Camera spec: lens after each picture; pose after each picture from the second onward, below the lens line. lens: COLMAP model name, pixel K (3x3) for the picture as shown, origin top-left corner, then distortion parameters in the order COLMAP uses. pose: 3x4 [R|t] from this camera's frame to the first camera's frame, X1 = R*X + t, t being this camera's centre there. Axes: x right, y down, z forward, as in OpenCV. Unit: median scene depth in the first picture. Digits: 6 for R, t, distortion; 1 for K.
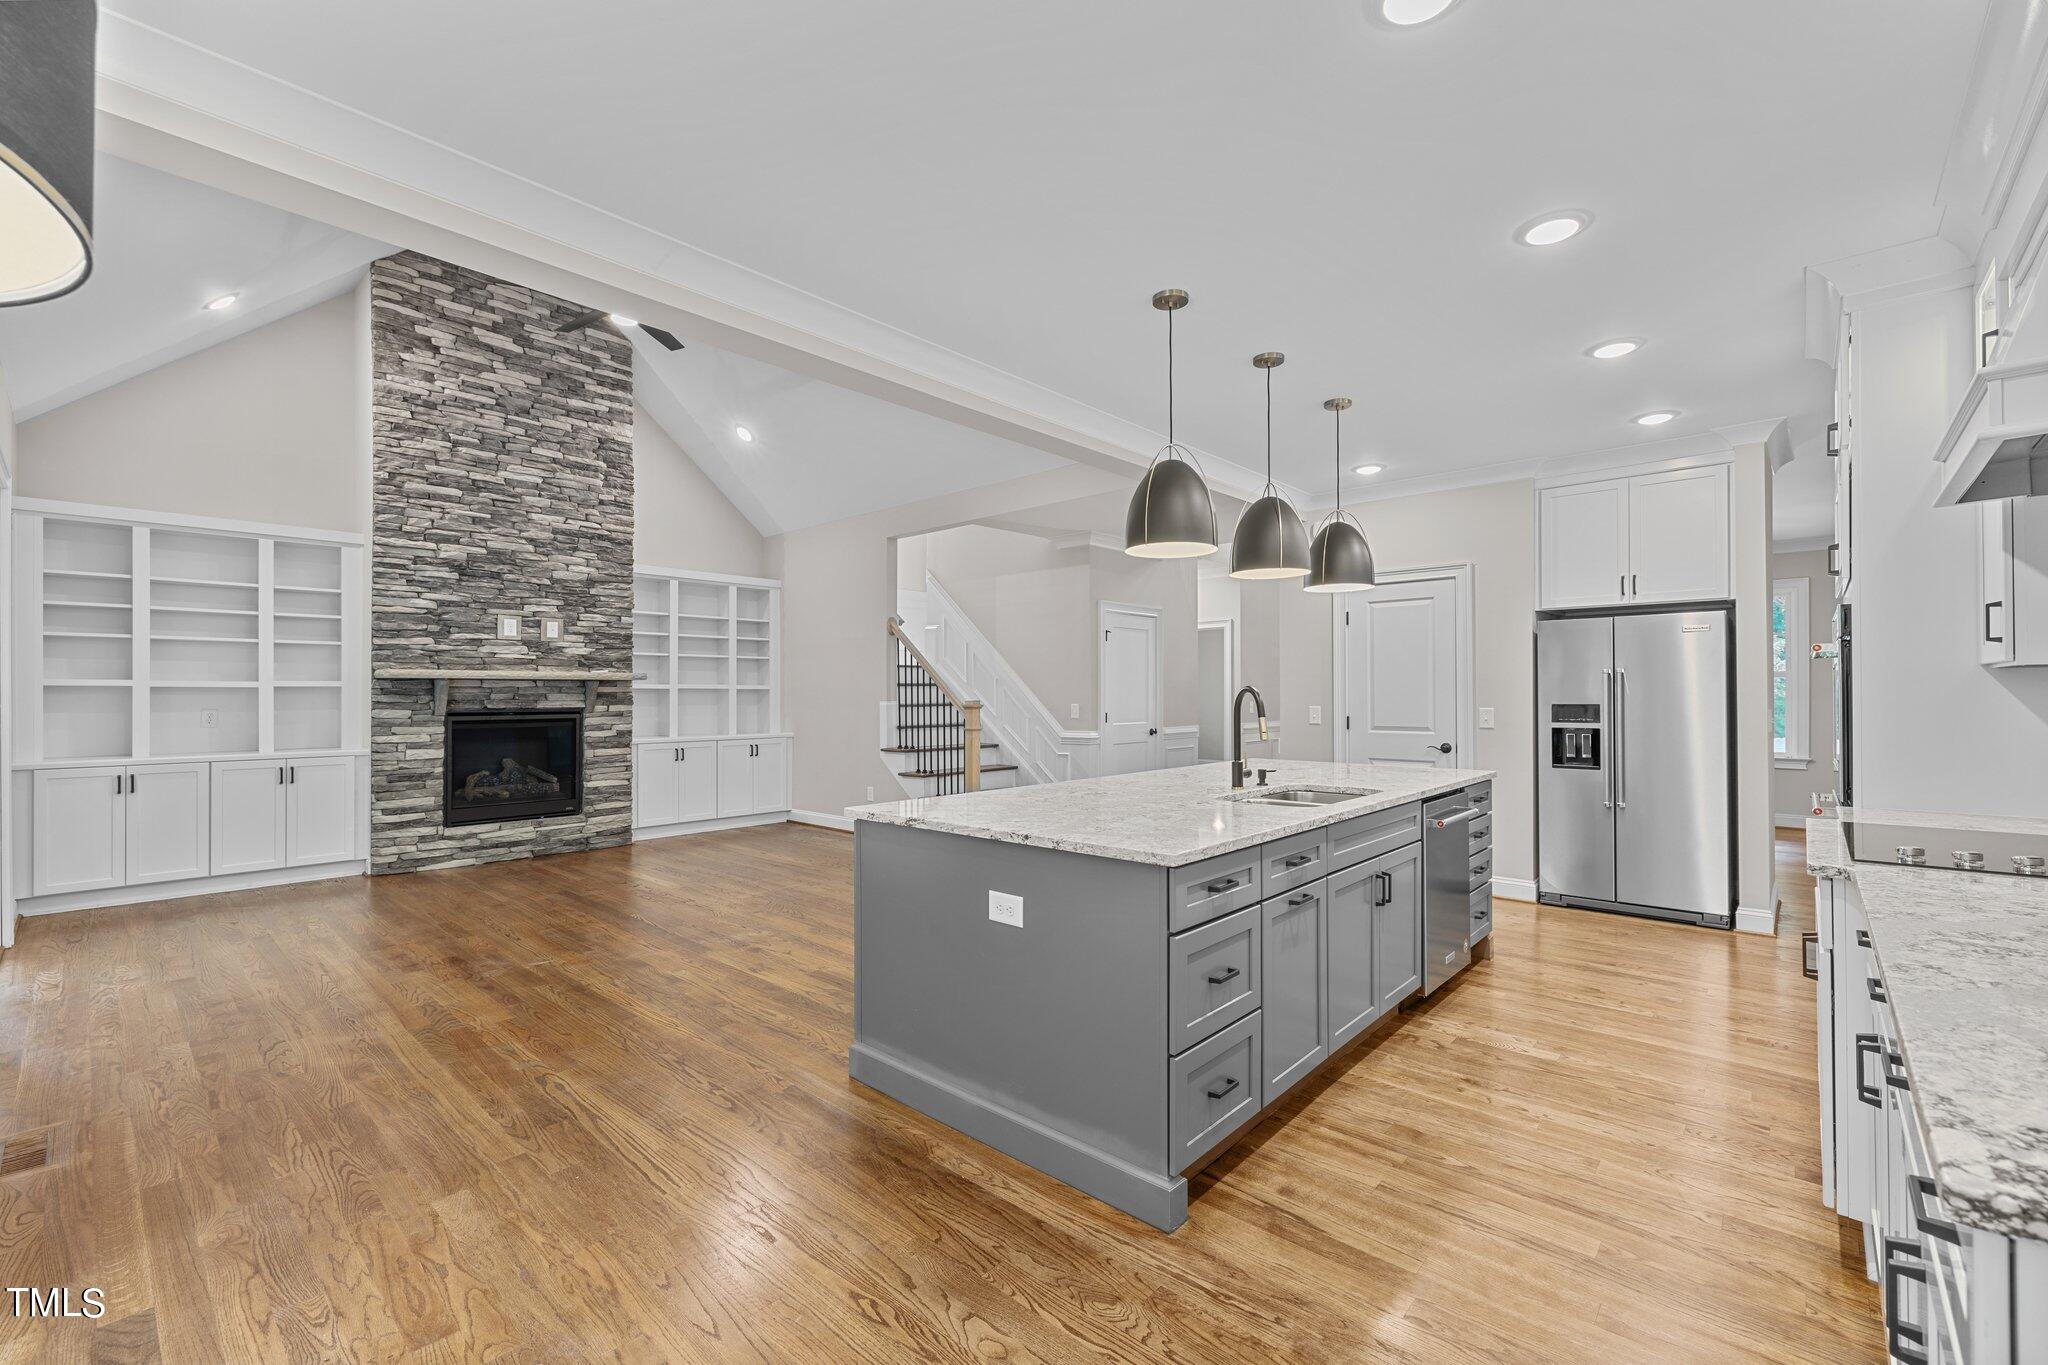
lens RADIAL K [[861.8, 0, 1028.5], [0, 861.8, 684.8], [0, 0, 1]] dist [0.000397, 0.000194]
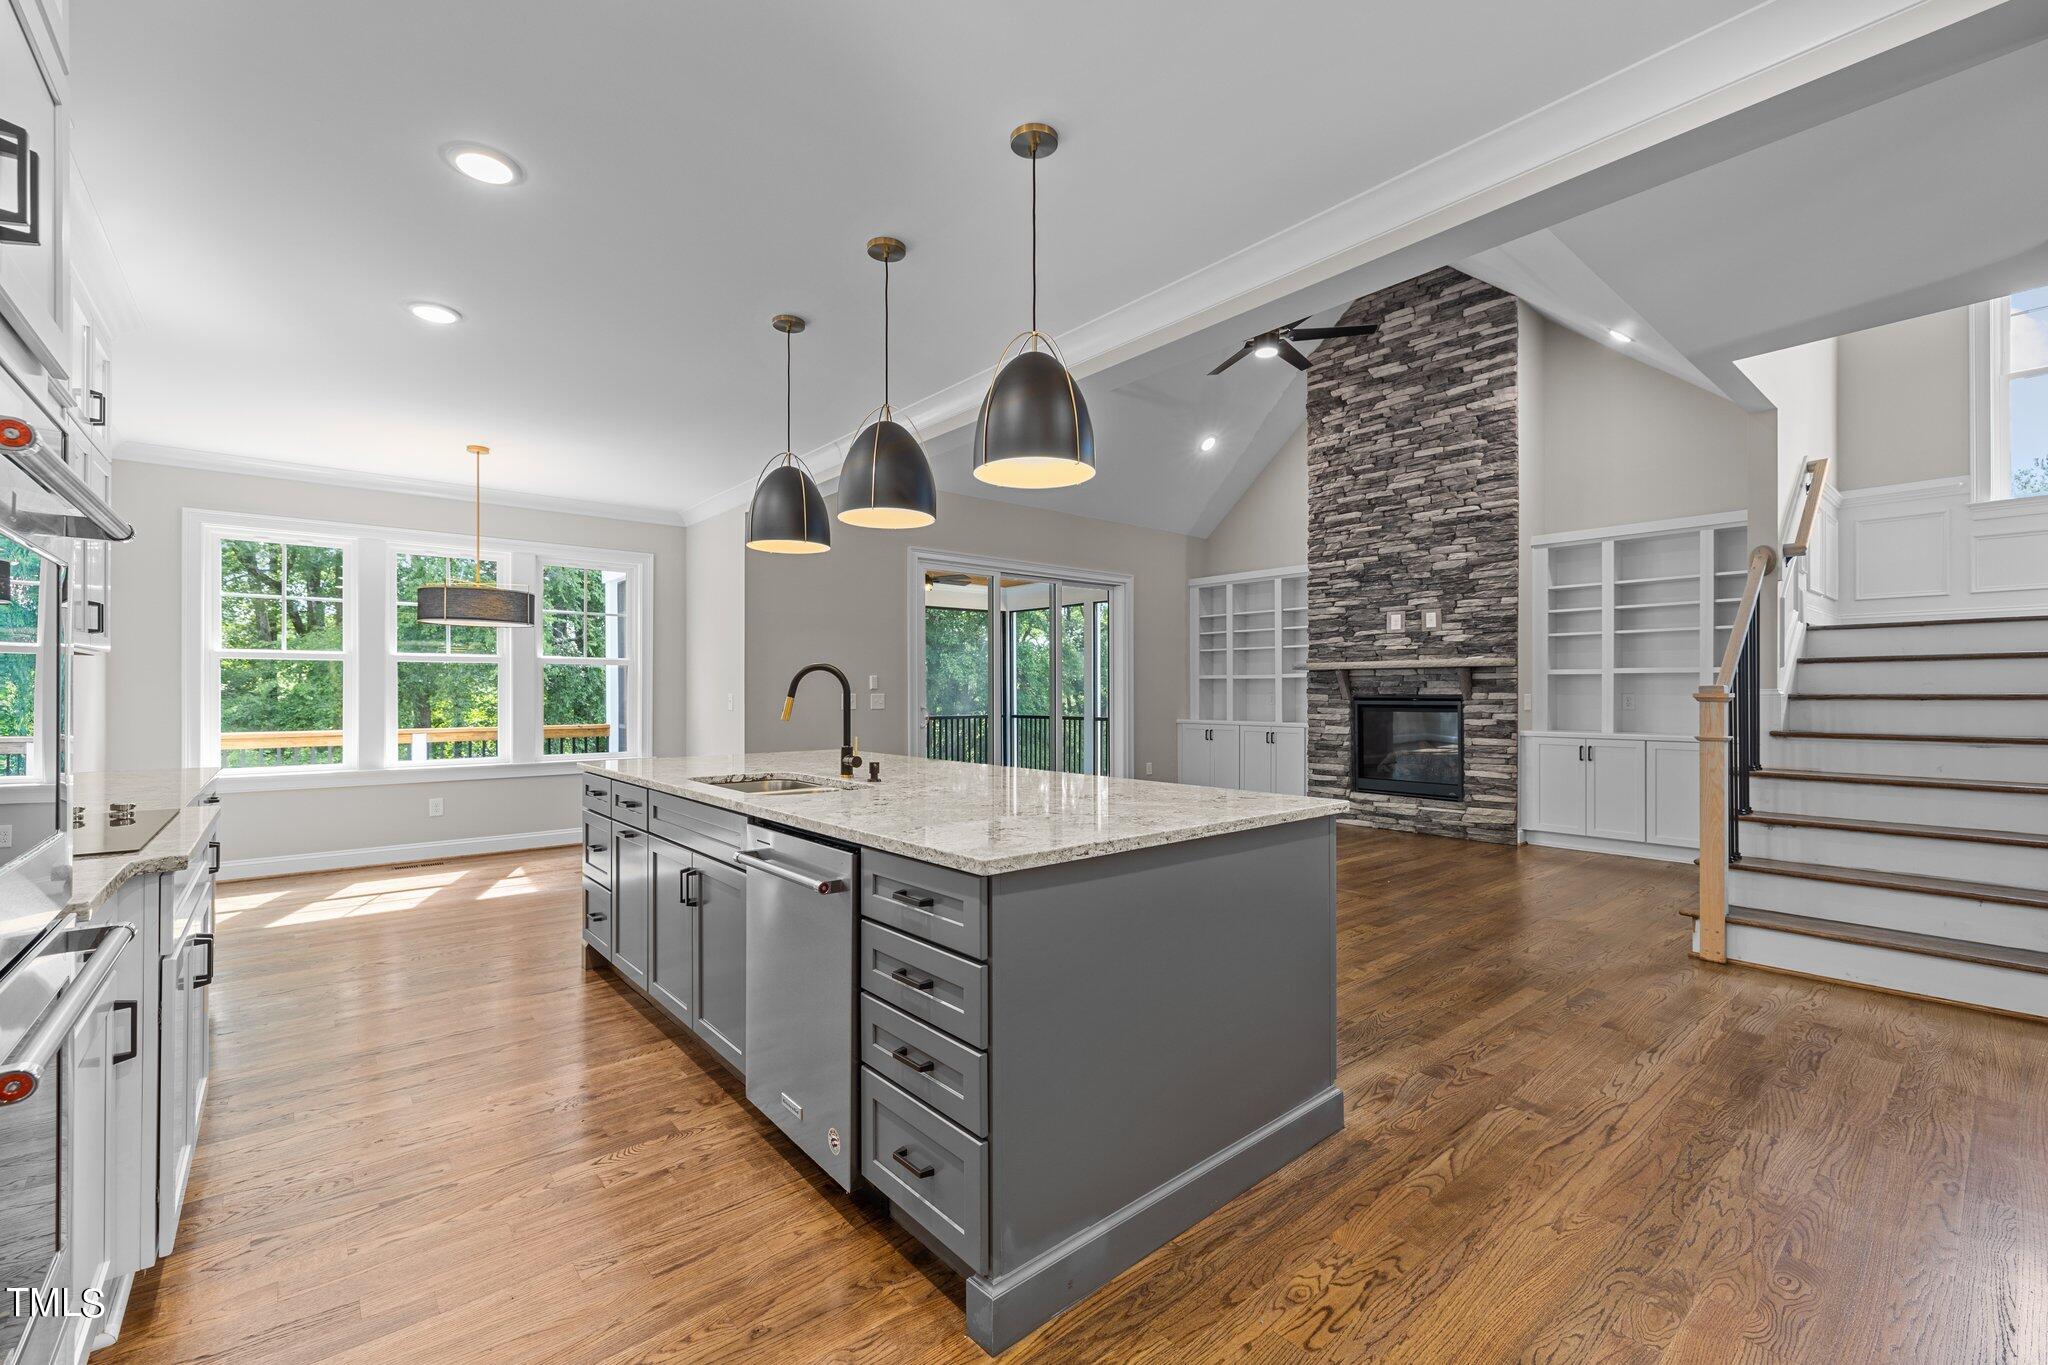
lens RADIAL K [[861.8, 0, 1017.1], [0, 861.8, 685.9], [0, 0, 1]] dist [0.000397, 0.000194]
pose [[-0.139635, -0.003671, -0.990196, 0.566440], [0.011699, 0.999917, -0.005357, 0.016286], [0.990134, -0.012332, -0.139581, 0.663638]]
